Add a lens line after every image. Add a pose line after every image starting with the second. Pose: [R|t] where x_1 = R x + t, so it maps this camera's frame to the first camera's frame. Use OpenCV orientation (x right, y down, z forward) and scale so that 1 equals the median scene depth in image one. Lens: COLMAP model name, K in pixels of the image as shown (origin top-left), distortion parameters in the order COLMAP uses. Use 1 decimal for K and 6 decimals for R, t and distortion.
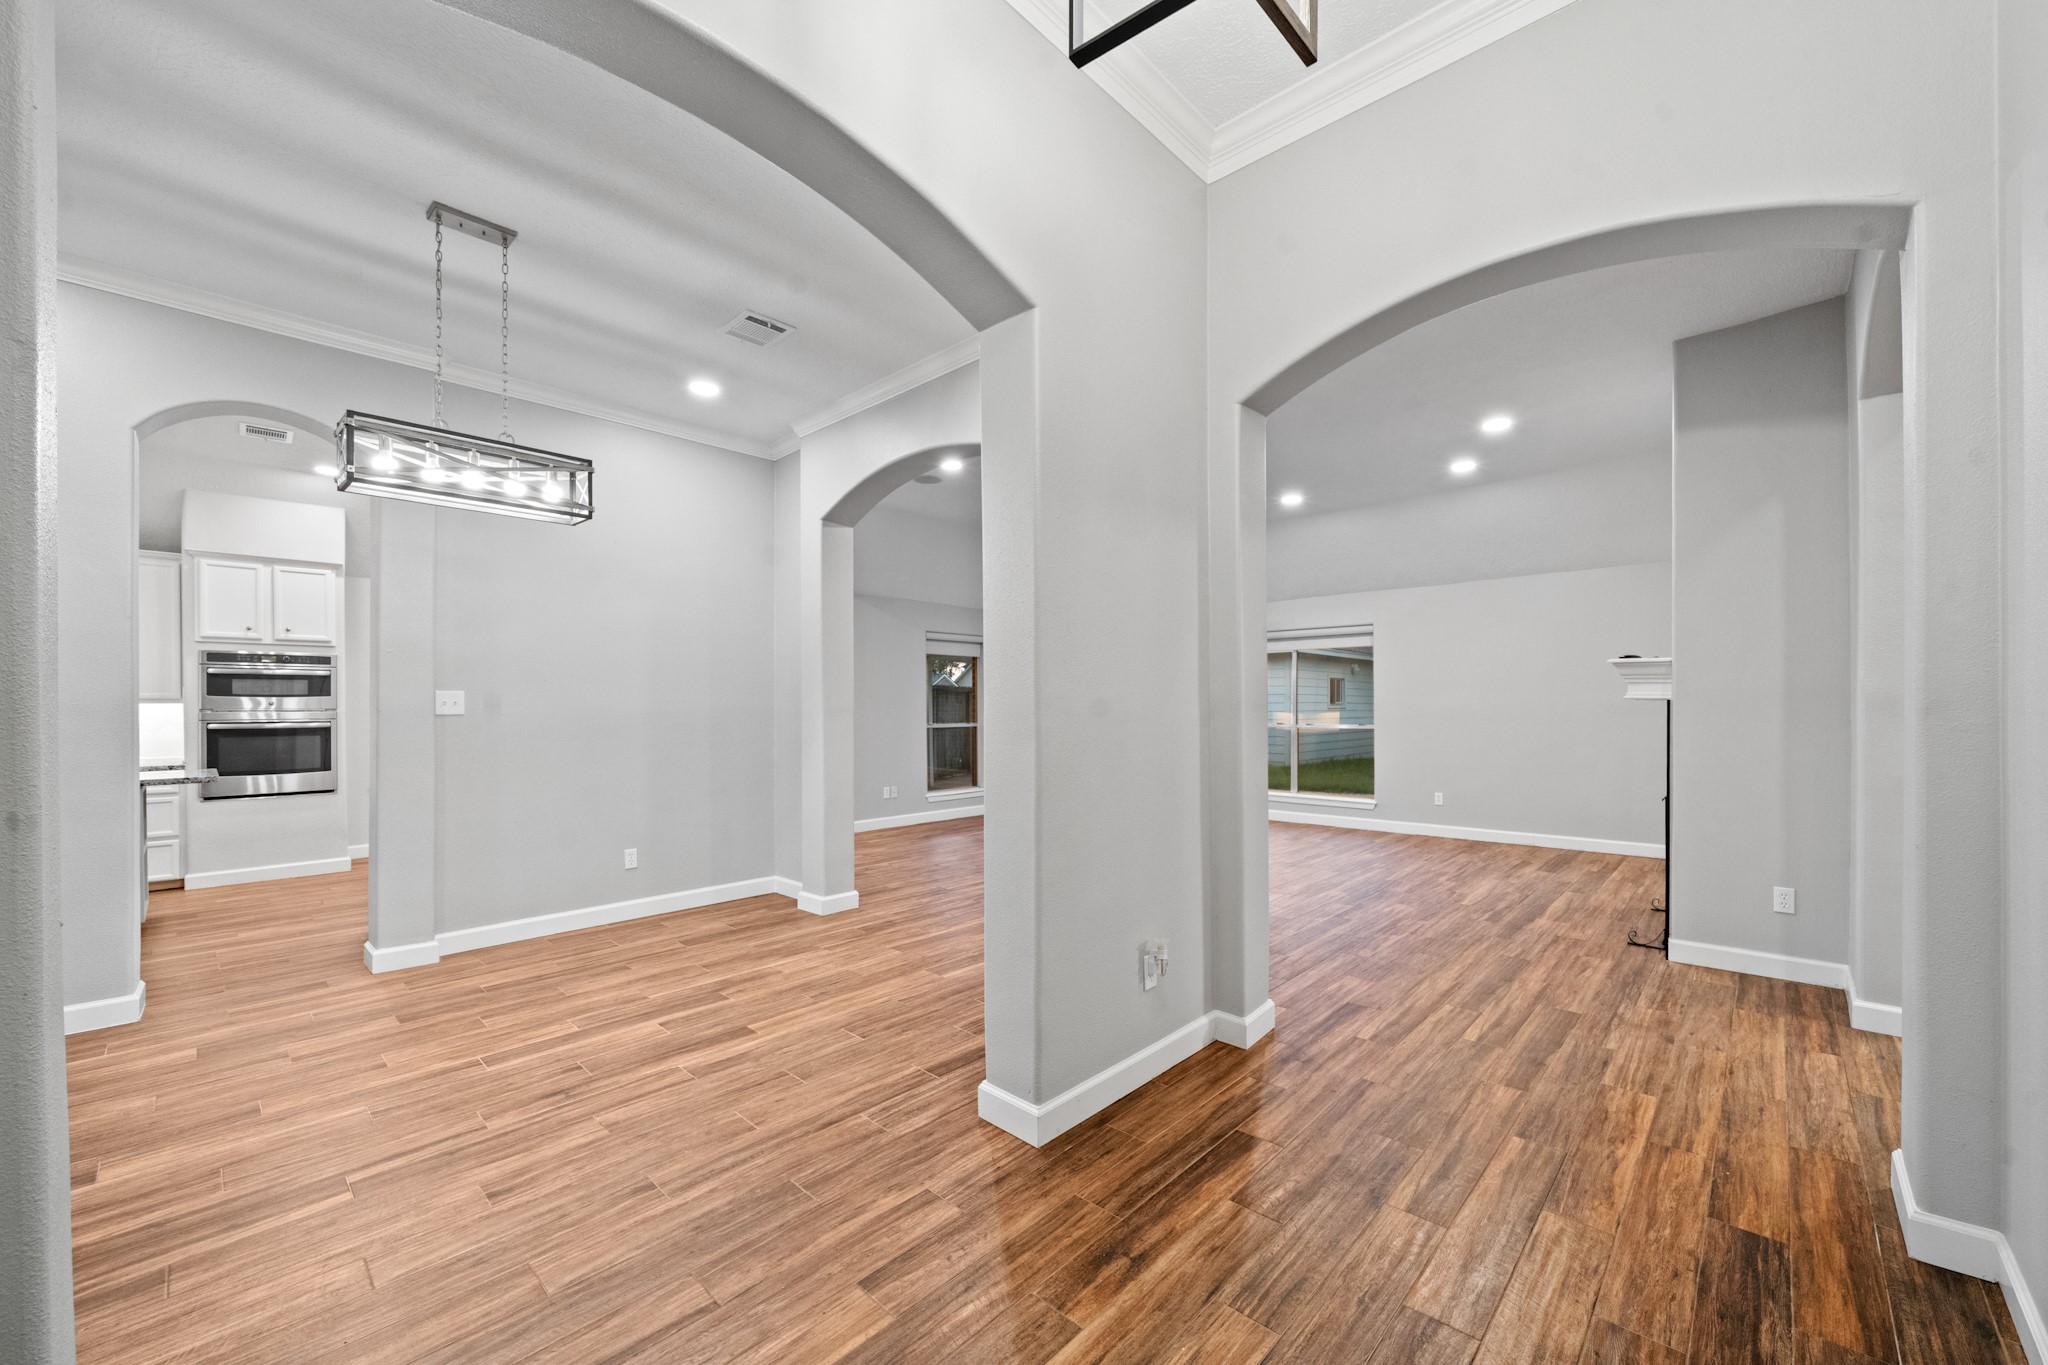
lens RADIAL K [[797.3, 0, 1027.6], [0, 797.3, 714.1], [0, 0, 1]] dist [-0.002559, -0.000240]
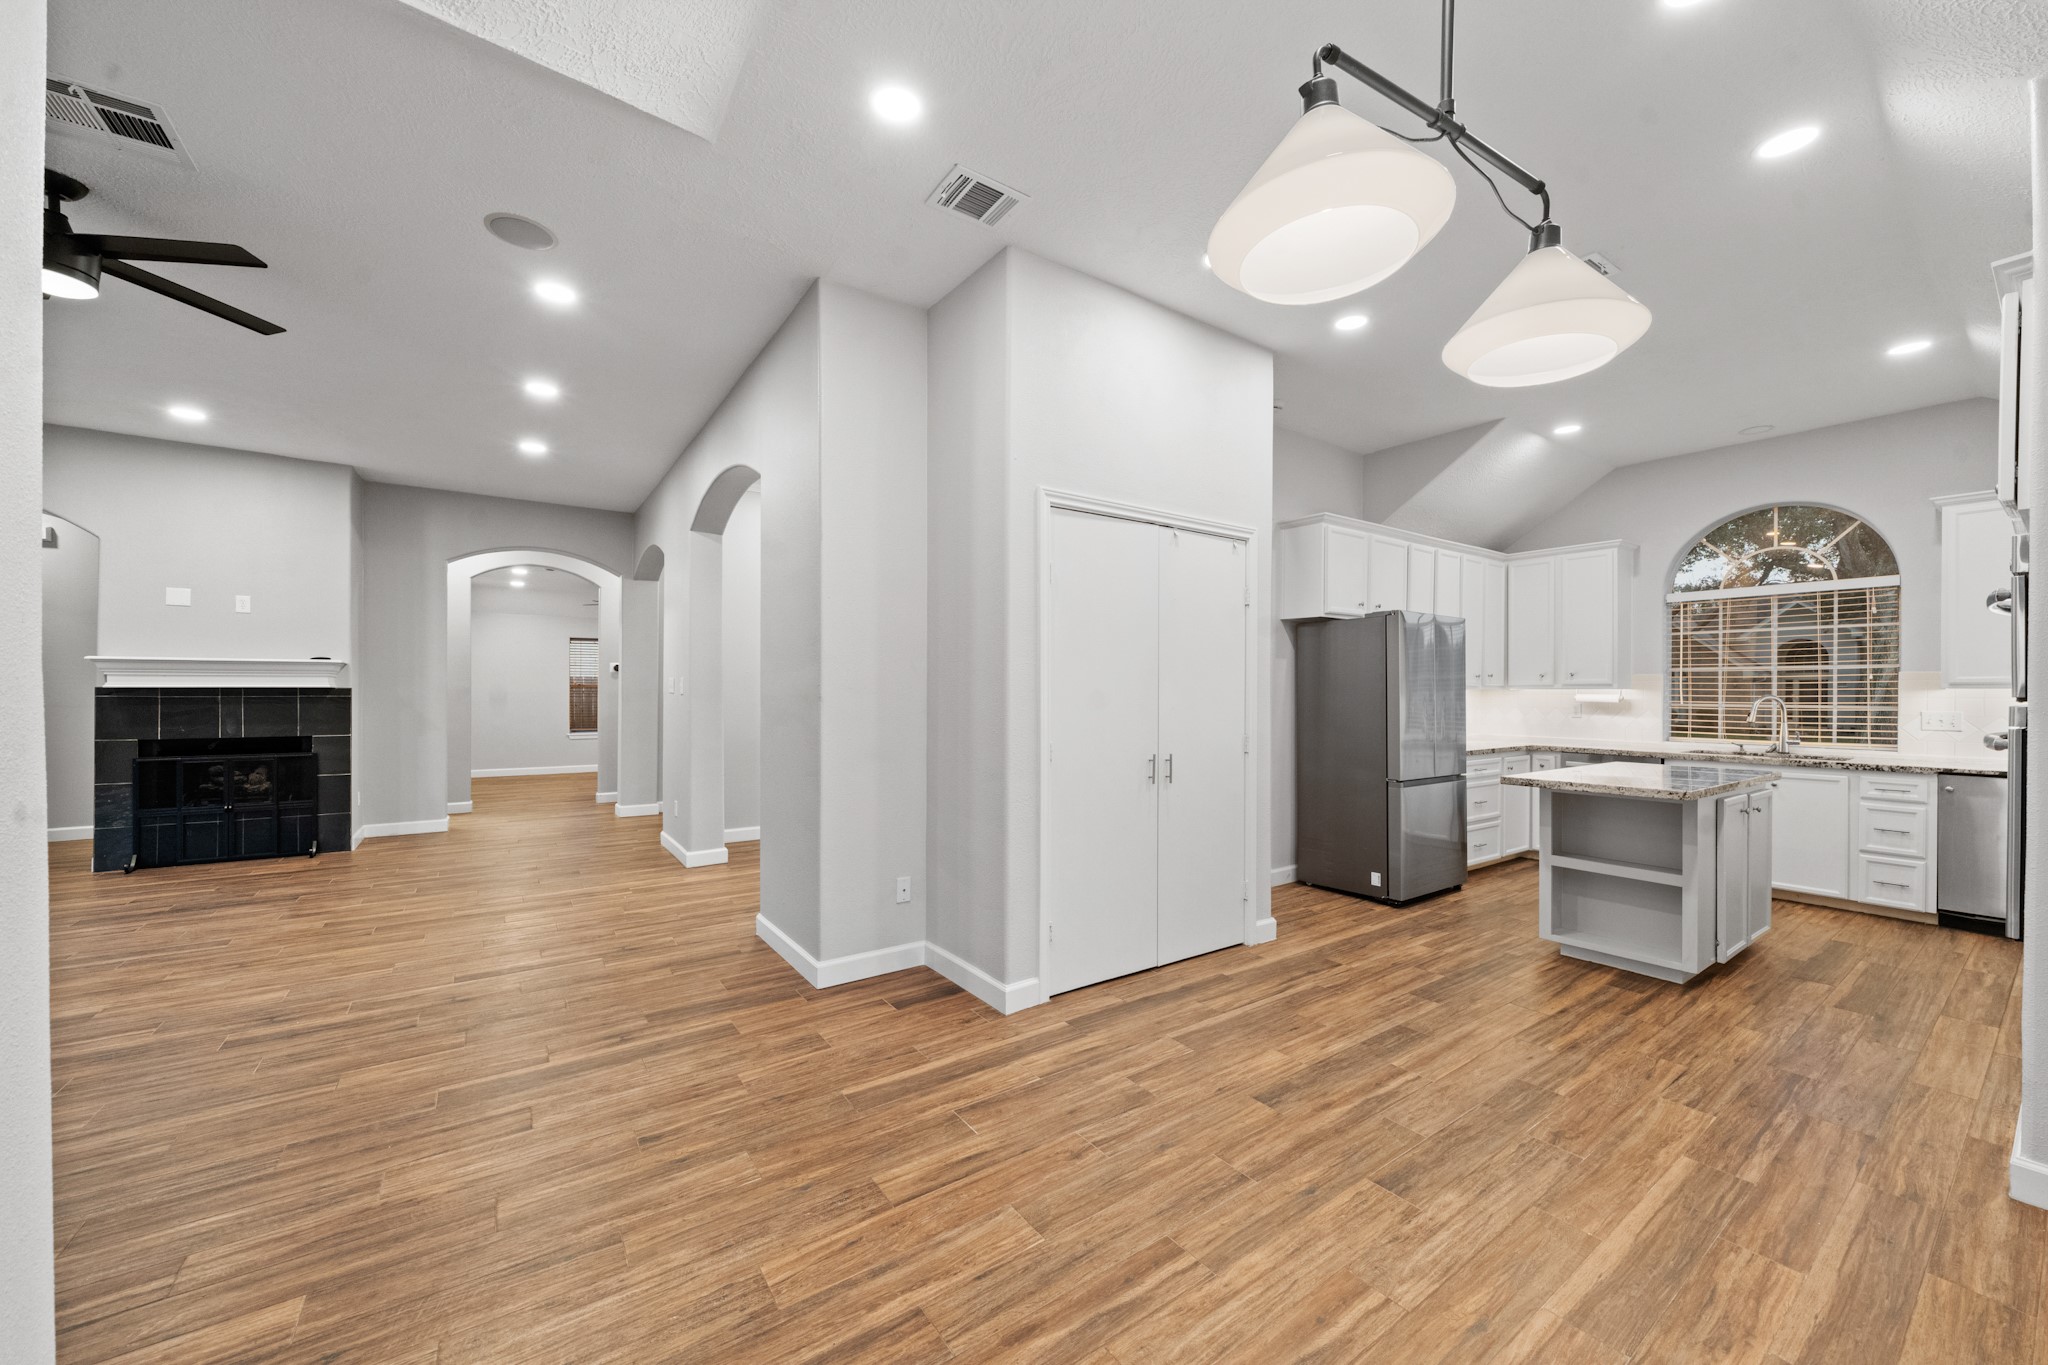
lens RADIAL K [[756.4, 0, 1022.2], [0, 756.4, 690.7], [0, 0, 1]] dist [-0.004153, -0.000146]
pose [[-0.978783, 0.002489, 0.204884, -0.934974], [0.004377, 0.999952, 0.008765, -0.024148], [-0.204852, 0.009476, -0.978747, 2.476247]]
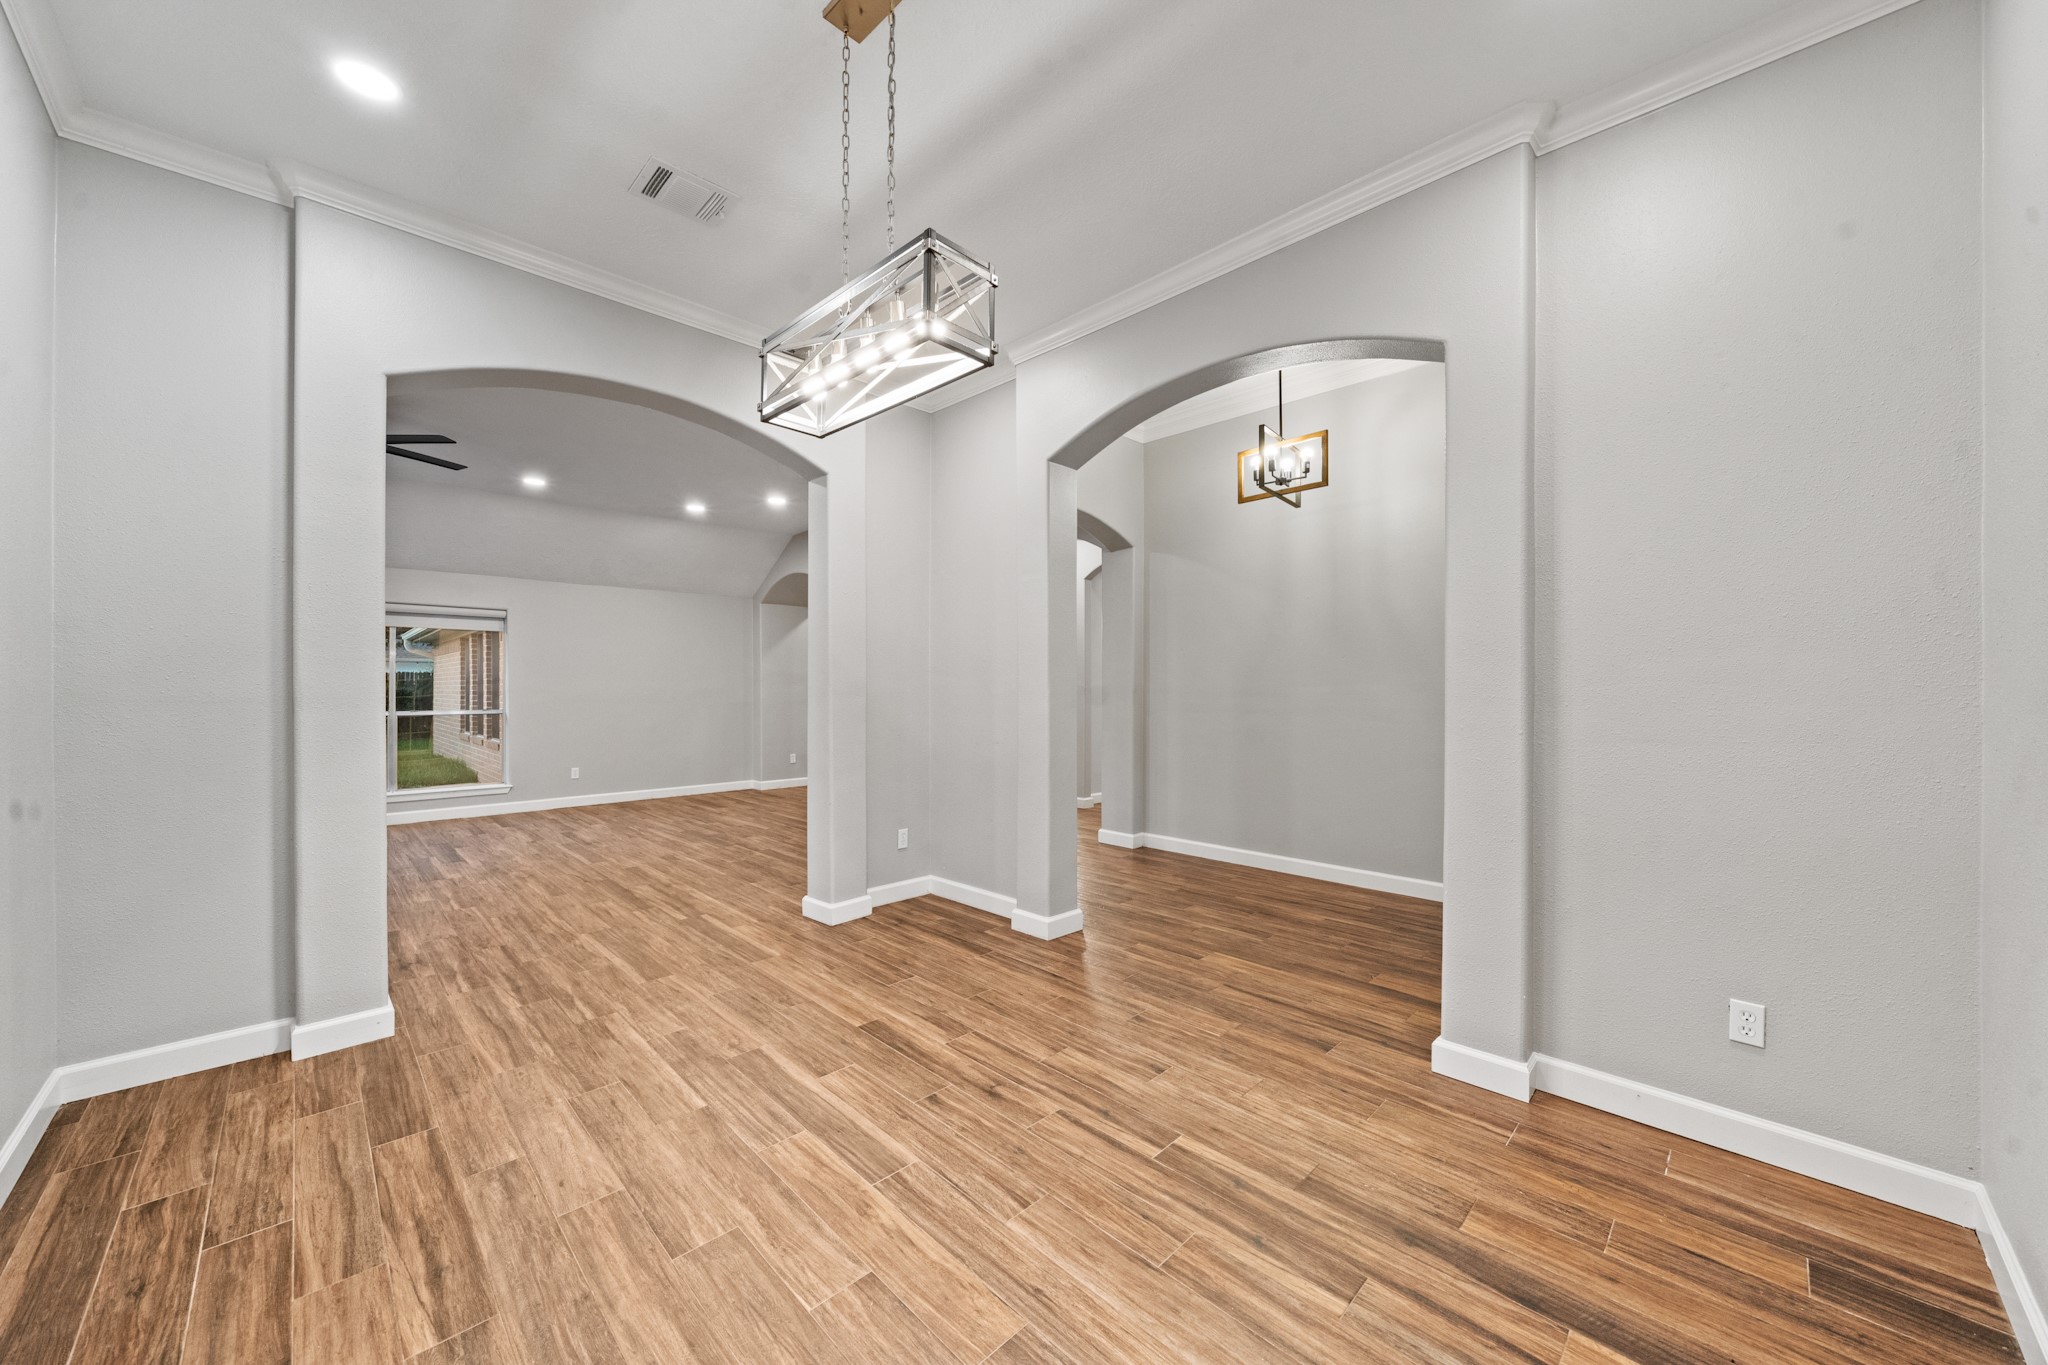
lens RADIAL K [[740.4, 0, 1029.1], [0, 740.4, 673.1], [0, 0, 1]] dist [0.000855, 0.000007]
pose [[0.034641, 0.026696, 0.999043, -1.121168], [0.010064, 0.999583, -0.027060, -0.000916], [-0.999349, 0.010991, 0.034357, 0.692154]]
